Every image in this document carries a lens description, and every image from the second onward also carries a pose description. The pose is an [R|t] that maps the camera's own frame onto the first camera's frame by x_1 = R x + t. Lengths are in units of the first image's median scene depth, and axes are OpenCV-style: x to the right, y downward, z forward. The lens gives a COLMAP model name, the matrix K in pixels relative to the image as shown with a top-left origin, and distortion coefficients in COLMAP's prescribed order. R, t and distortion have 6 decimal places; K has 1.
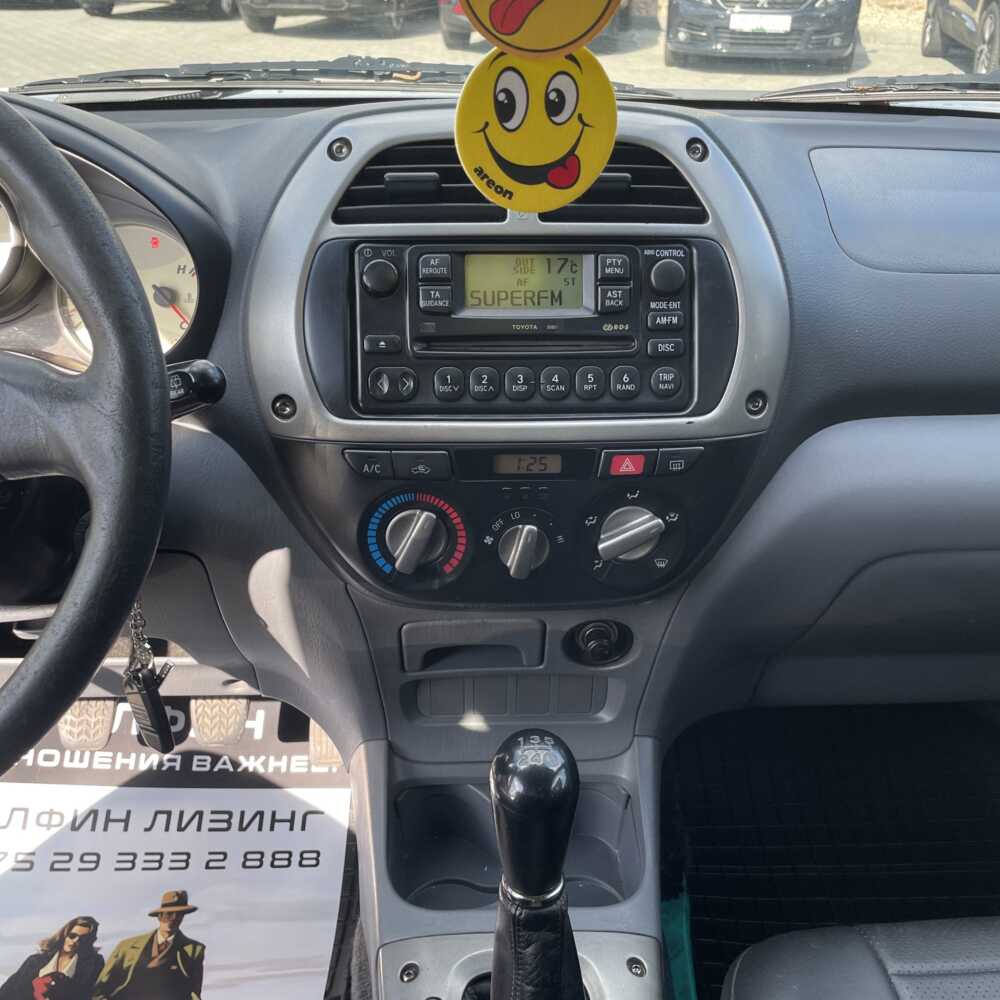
lens RADIAL K [[1078.8, 0, 496.8], [0, 1078.8, 502.7], [0, 0, 1]] dist [0.038488, 0.000000]
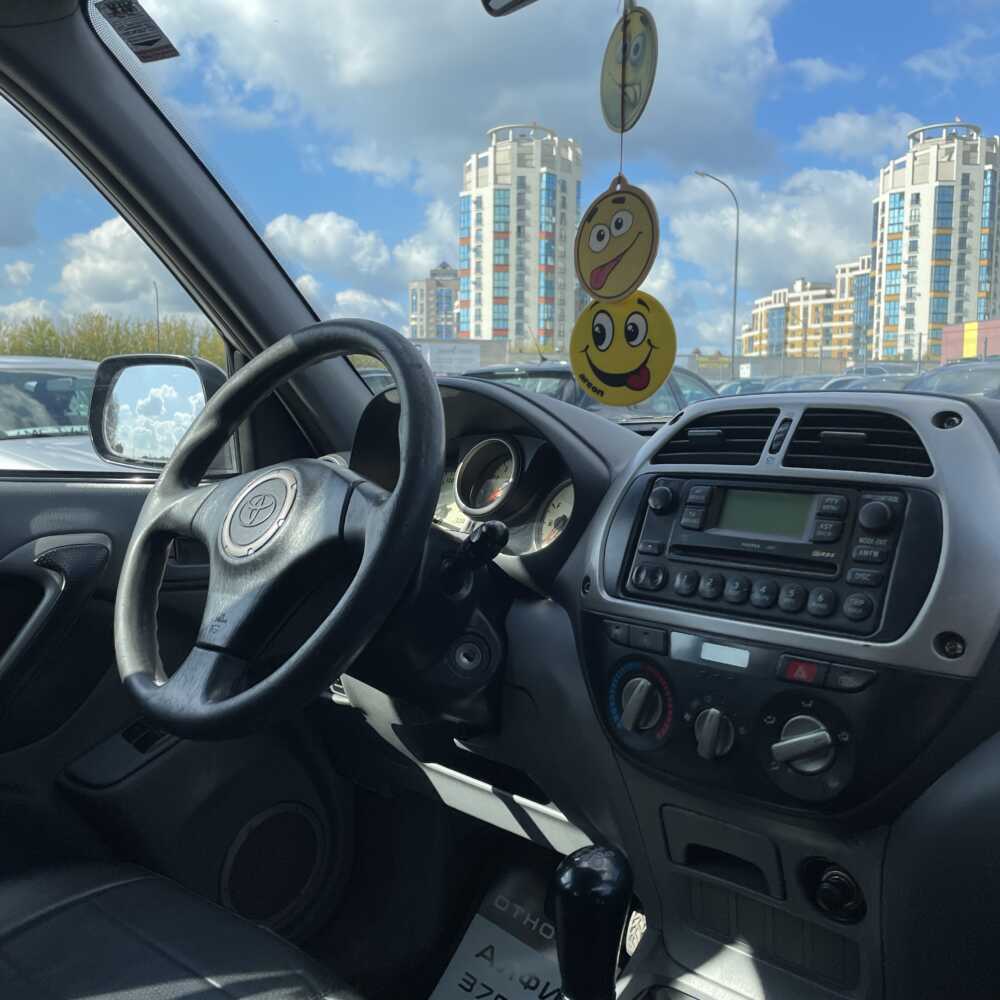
lens RADIAL K [[1006.7, 0, 508.6], [0, 1006.7, 506.7], [0, 0, 1]] dist [0.036628, 0.000000]
pose [[0.683240, 0.056791, -0.727982, 0.538829], [-0.331948, 0.912154, -0.240388, 0.129470], [0.650379, 0.405895, 0.642072, 0.066747]]
